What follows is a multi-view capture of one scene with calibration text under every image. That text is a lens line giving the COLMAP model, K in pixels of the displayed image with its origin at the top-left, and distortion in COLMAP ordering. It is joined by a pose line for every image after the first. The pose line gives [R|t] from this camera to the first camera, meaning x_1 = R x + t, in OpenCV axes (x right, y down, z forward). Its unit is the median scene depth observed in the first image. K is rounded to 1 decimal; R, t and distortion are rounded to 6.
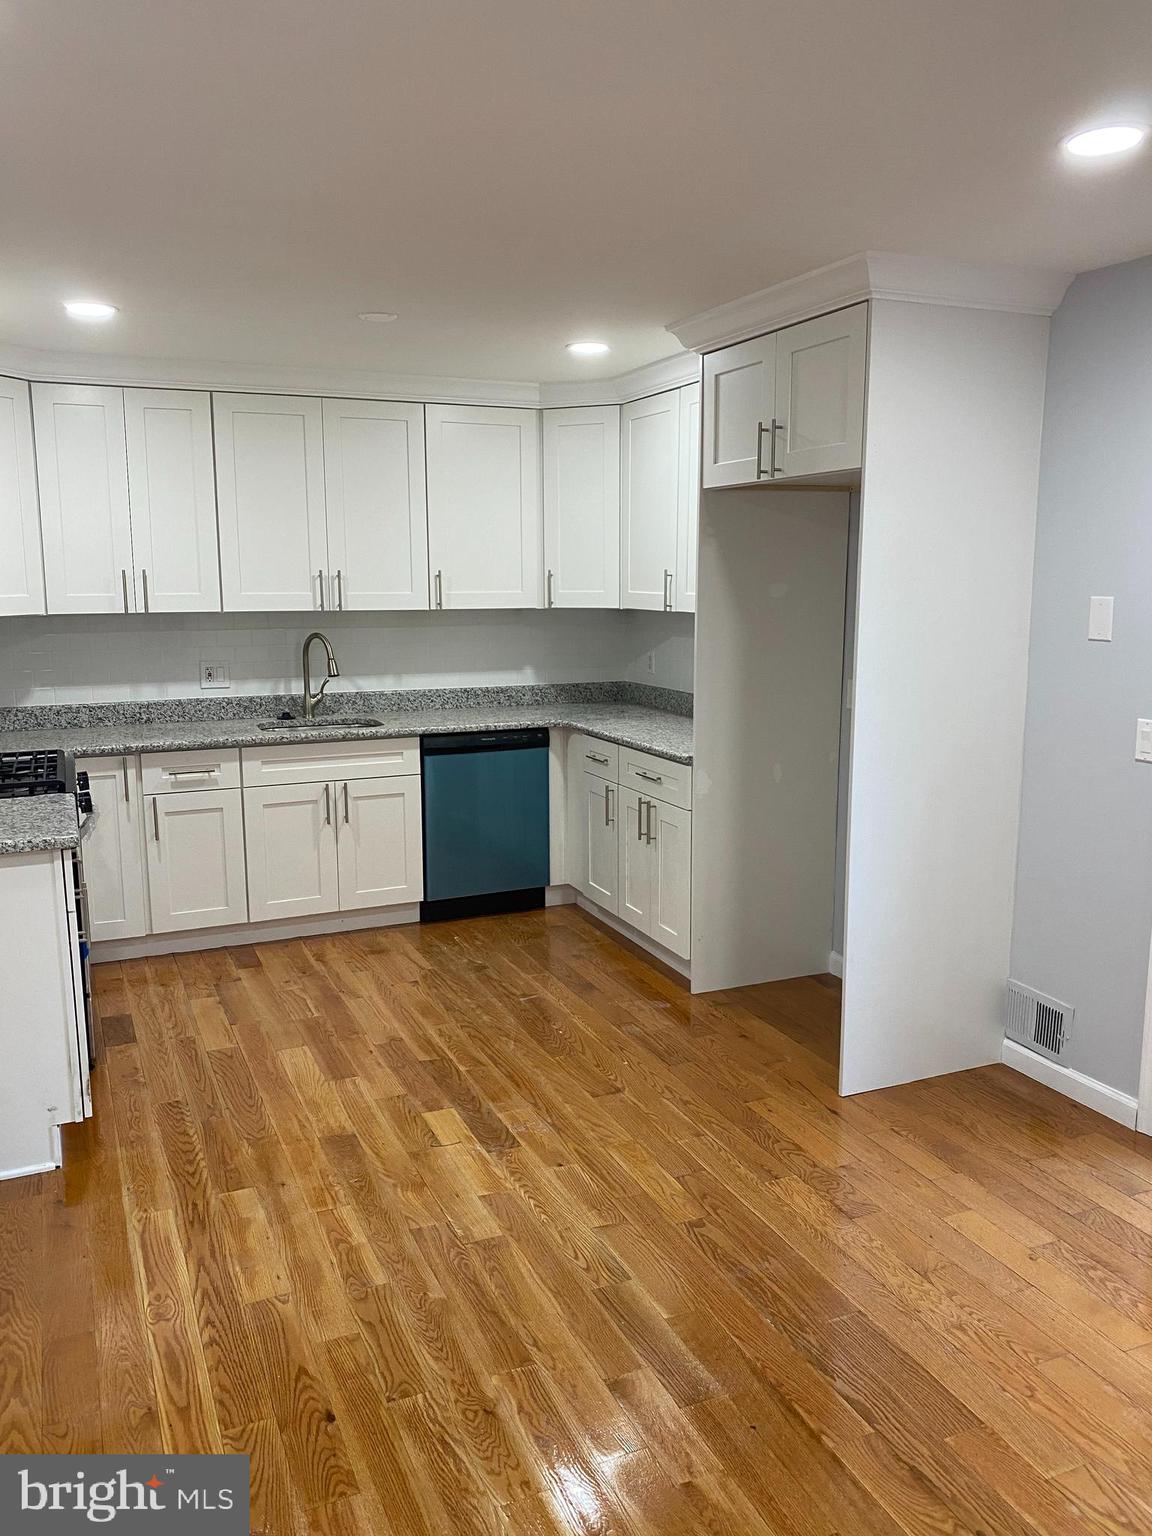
lens RADIAL K [[1195.0, 0, 581.6], [0, 1195.0, 760.7], [0, 0, 1]] dist [0.076292, -0.044044]
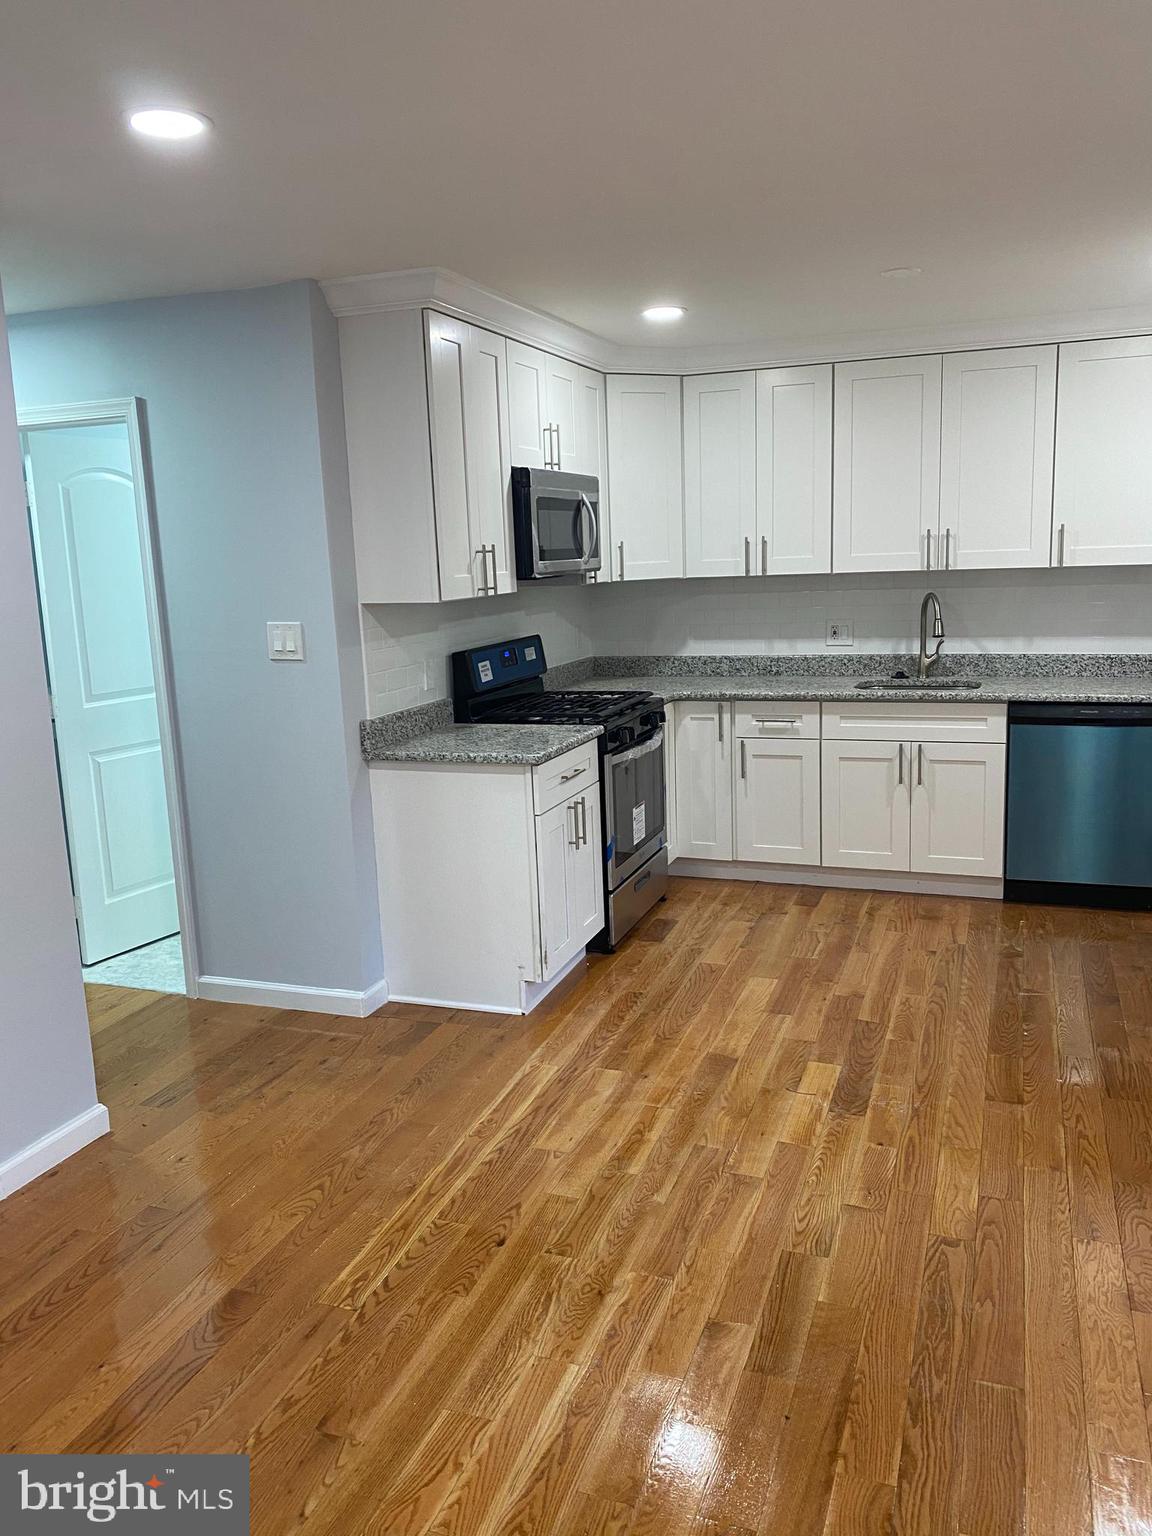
lens RADIAL K [[1195.0, 0, 588.2], [0, 1195.0, 764.0], [0, 0, 1]] dist [0.076292, -0.044044]
pose [[0.726163, 0.102234, -0.679879, 0.330471], [-0.079837, 0.994732, 0.064306, -0.008616], [0.682871, 0.007583, 0.730499, 0.097344]]
